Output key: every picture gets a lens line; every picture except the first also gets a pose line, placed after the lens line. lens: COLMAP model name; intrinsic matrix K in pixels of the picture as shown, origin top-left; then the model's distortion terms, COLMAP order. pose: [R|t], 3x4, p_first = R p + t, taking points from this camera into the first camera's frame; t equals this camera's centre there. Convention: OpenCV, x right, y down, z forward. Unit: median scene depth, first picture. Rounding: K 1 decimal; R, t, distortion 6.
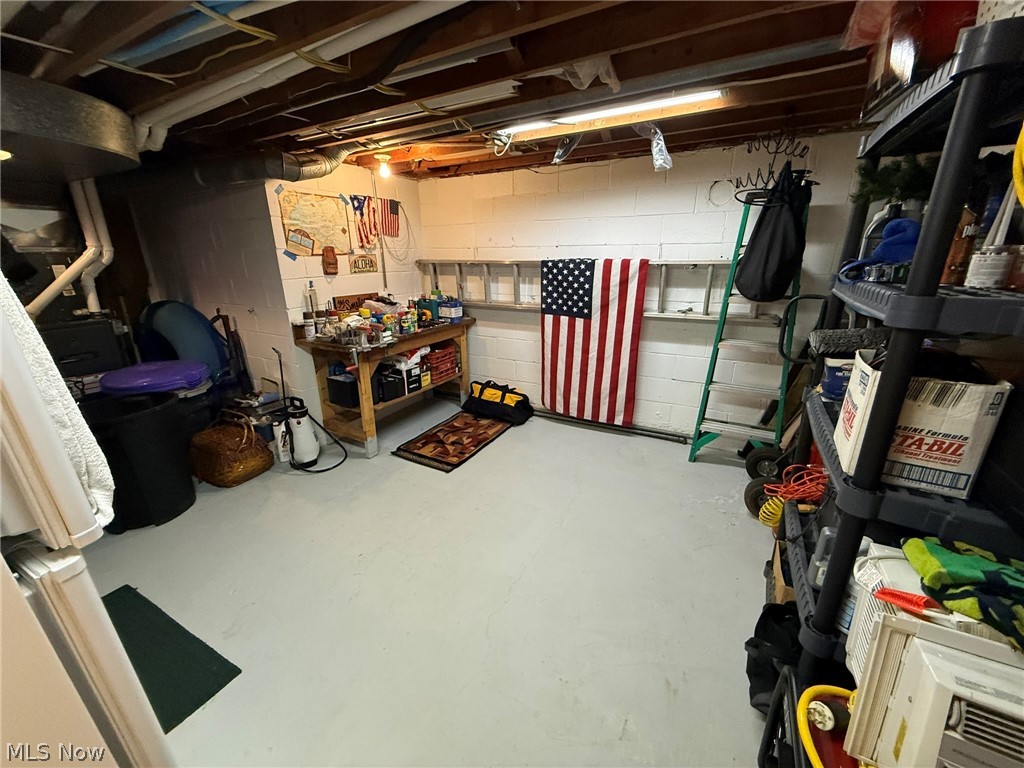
lens RADIAL K [[405.8, 0, 510.7], [0, 405.8, 386.3], [0, 0, 1]] dist [0.000416, -0.000296]
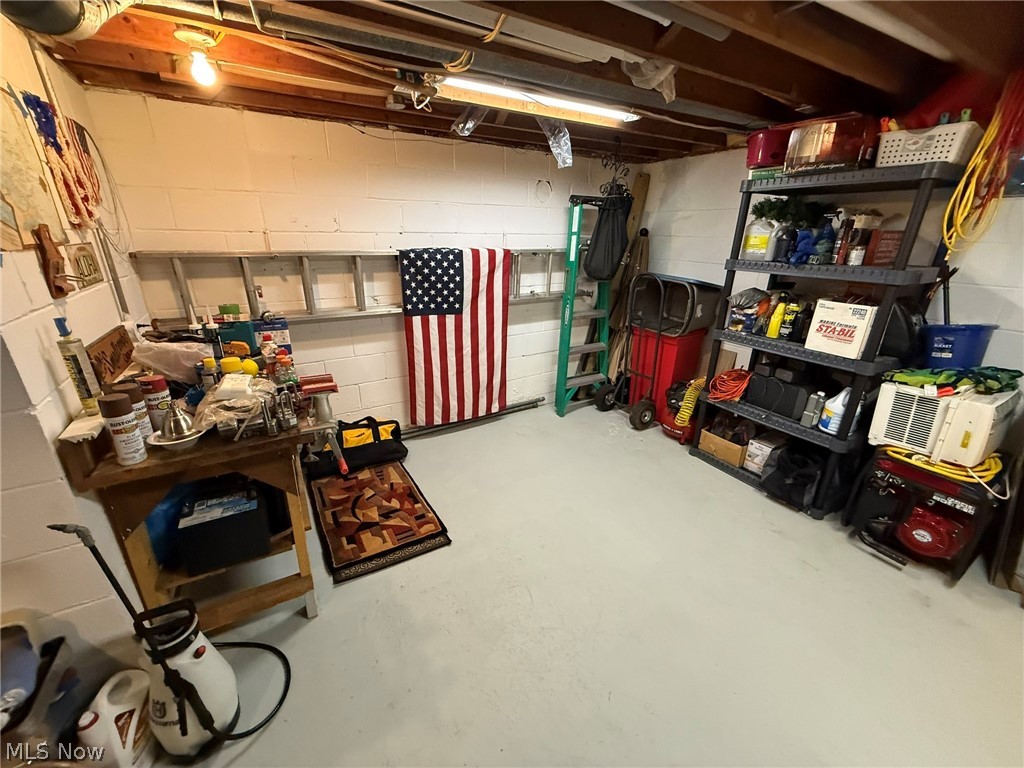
lens RADIAL K [[405.8, 0, 511.2], [0, 405.8, 386.3], [0, 0, 1]] dist [0.000416, -0.000296]
pose [[0.501378, -0.289665, 0.815300, -0.549095], [0.255368, 0.949859, 0.180431, -0.146307], [-0.826685, 0.117738, 0.550209, 0.414699]]
